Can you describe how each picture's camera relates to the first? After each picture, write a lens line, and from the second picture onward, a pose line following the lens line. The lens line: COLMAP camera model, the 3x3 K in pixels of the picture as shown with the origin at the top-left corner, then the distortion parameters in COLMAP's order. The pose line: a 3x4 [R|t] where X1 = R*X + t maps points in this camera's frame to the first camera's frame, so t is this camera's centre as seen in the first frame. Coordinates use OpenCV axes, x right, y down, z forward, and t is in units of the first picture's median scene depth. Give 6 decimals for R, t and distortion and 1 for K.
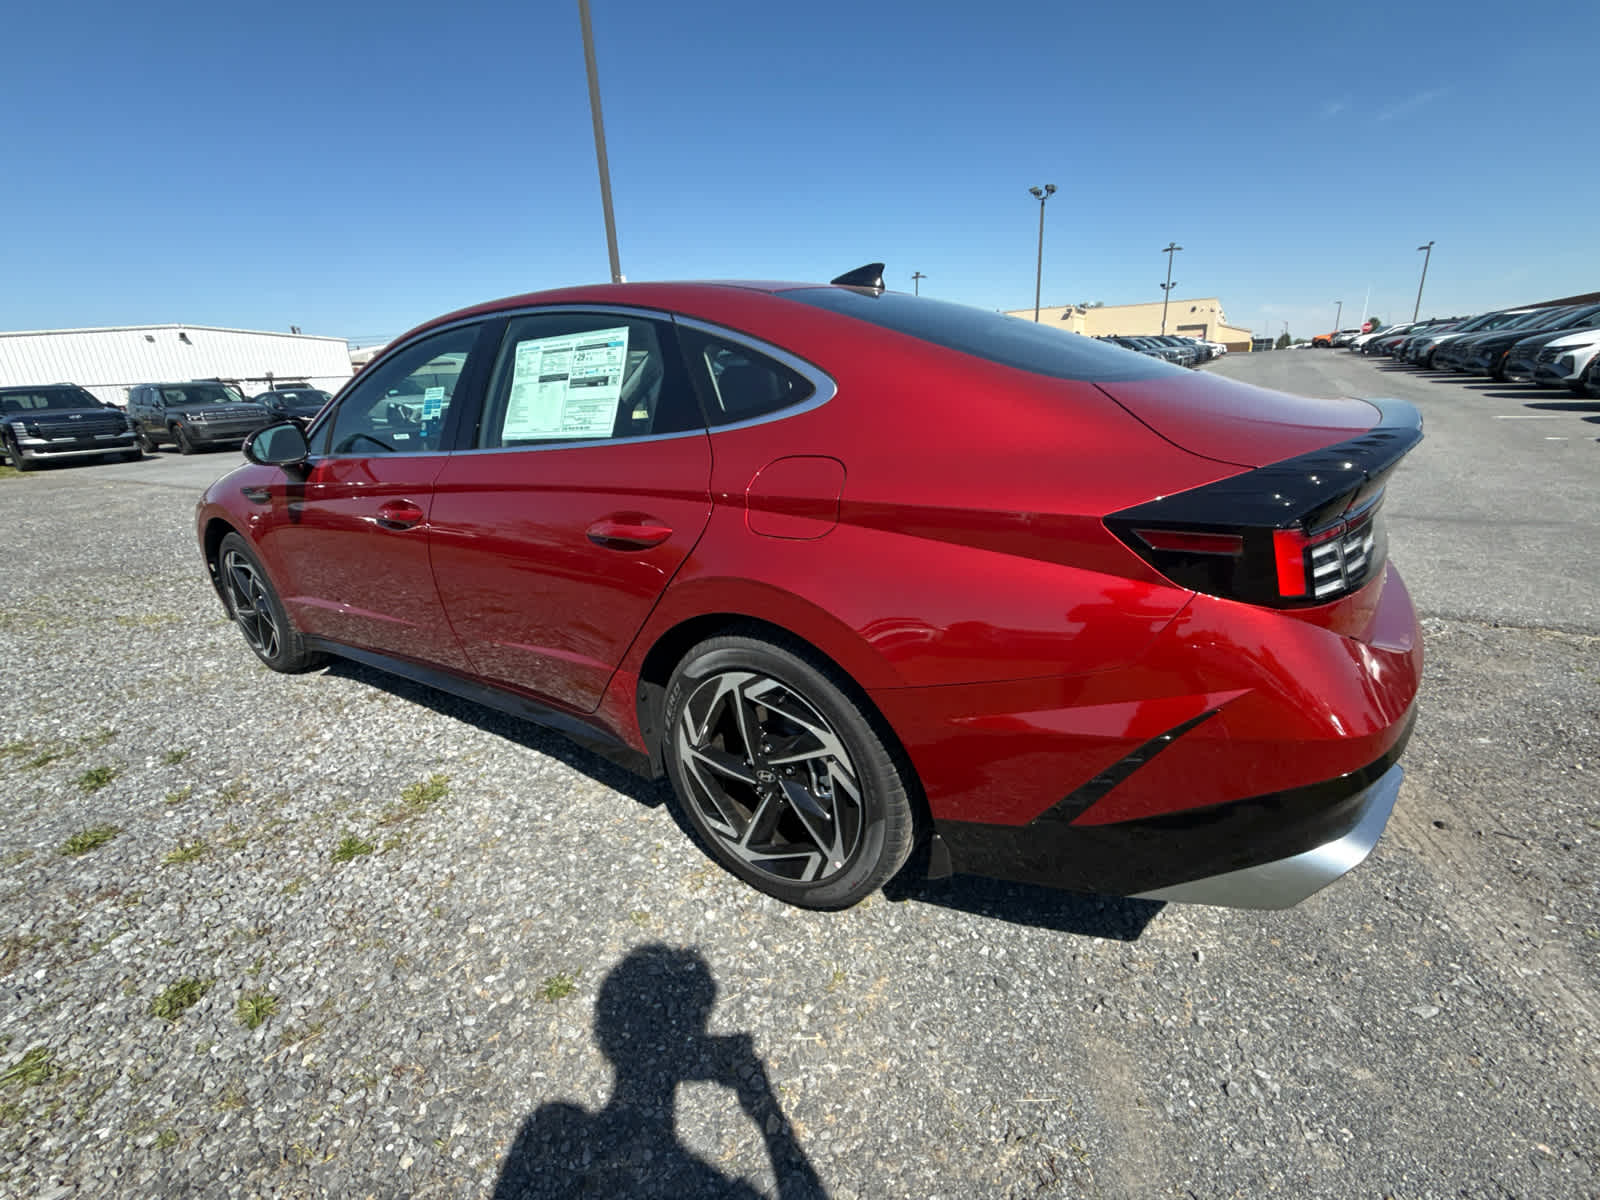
lens RADIAL K [[698.0, 0, 800.0], [0, 698.0, 600.0], [0, 0, 1]] dist [-0.001947, -0.000252]
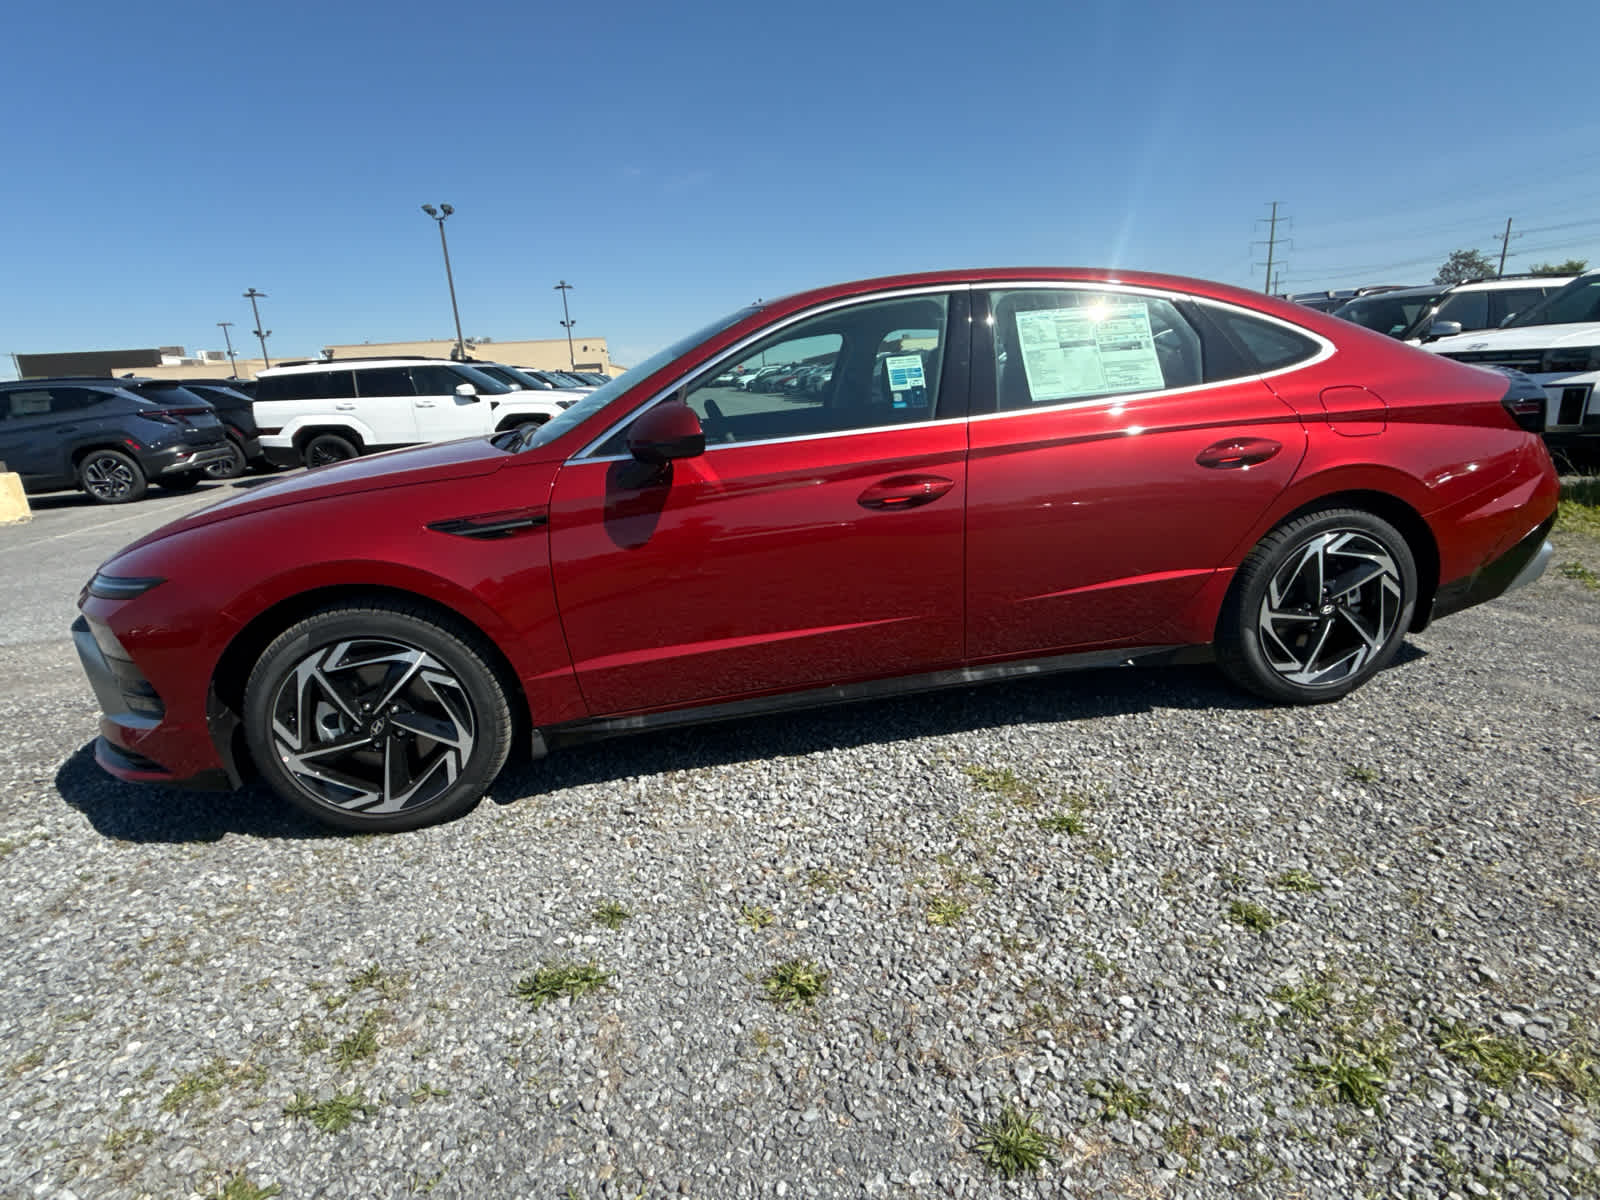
lens RADIAL K [[810.7, 0, 800.0], [0, 810.7, 600.0], [0, 0, 1]] dist [0.001411, 0.000003]
pose [[0.722454, -0.175654, 0.668735, -1.750901], [0.236618, 0.971603, -0.000419, -0.022121], [-0.649671, 0.158538, 0.743501, 0.408135]]
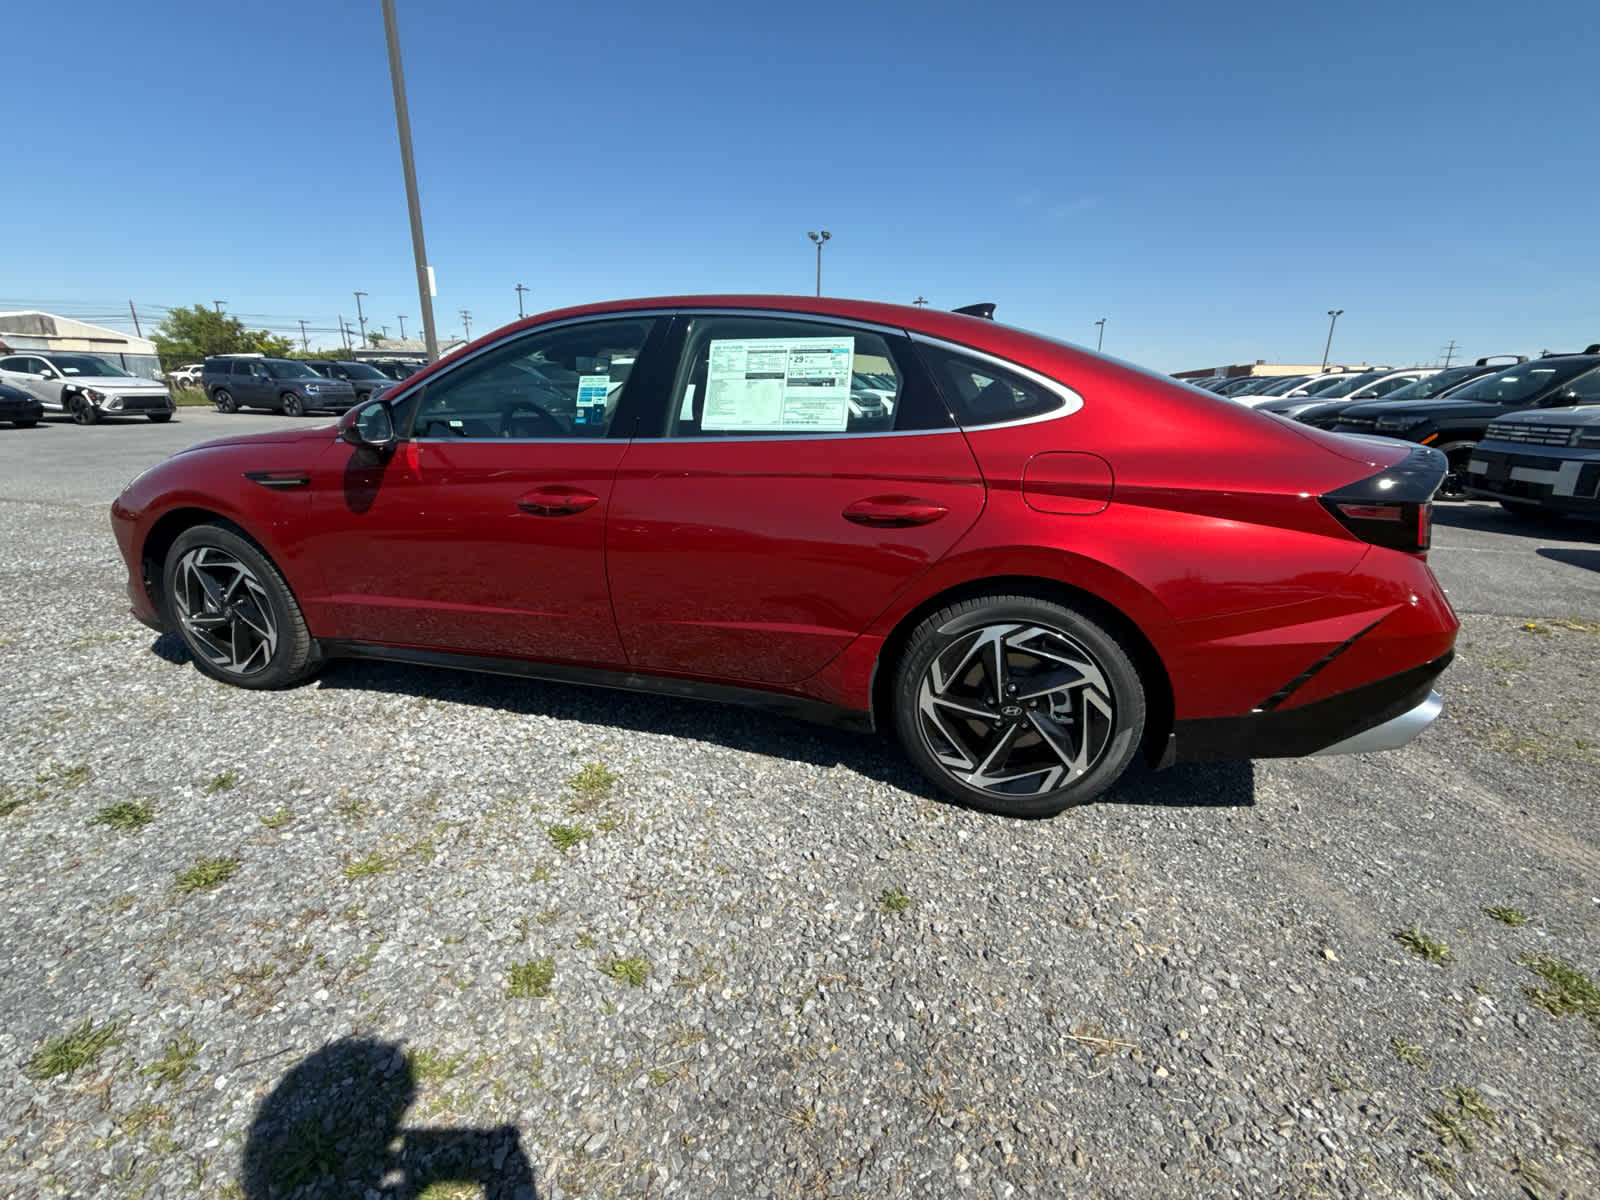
lens RADIAL K [[698.0, 0, 800.0], [0, 698.0, 600.0], [0, 0, 1]] dist [-0.001947, -0.000252]
pose [[0.948536, -0.023837, 0.315771, -0.703734], [0.032779, 0.999197, -0.023035, 0.065498], [-0.314969, 0.032200, 0.948556, -0.050650]]
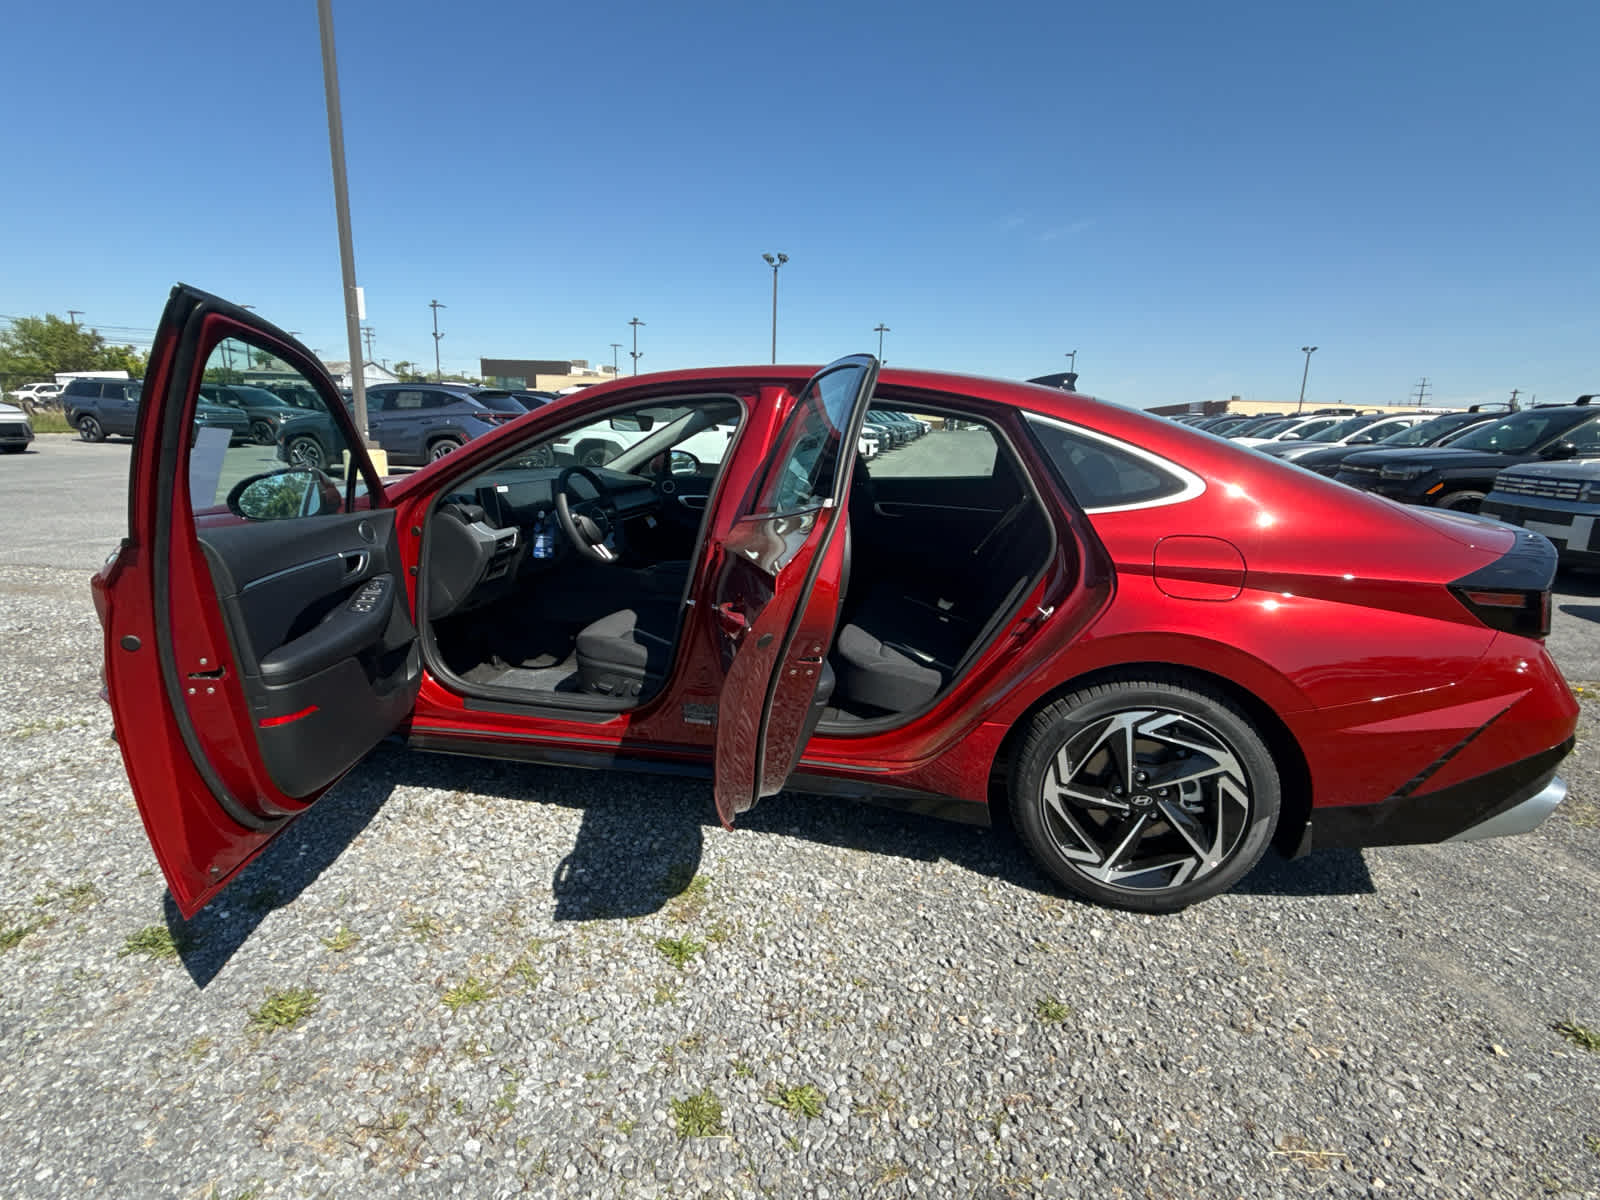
lens RADIAL K [[783.5, 0, 800.0], [0, 783.5, 600.0], [0, 0, 1]] dist [-0.001209, -0.000468]
pose [[0.924248, -0.005712, 0.381750, -0.975815], [0.041942, 0.995356, -0.086650, 0.003984], [-0.379482, 0.096097, 0.920195, -0.033544]]
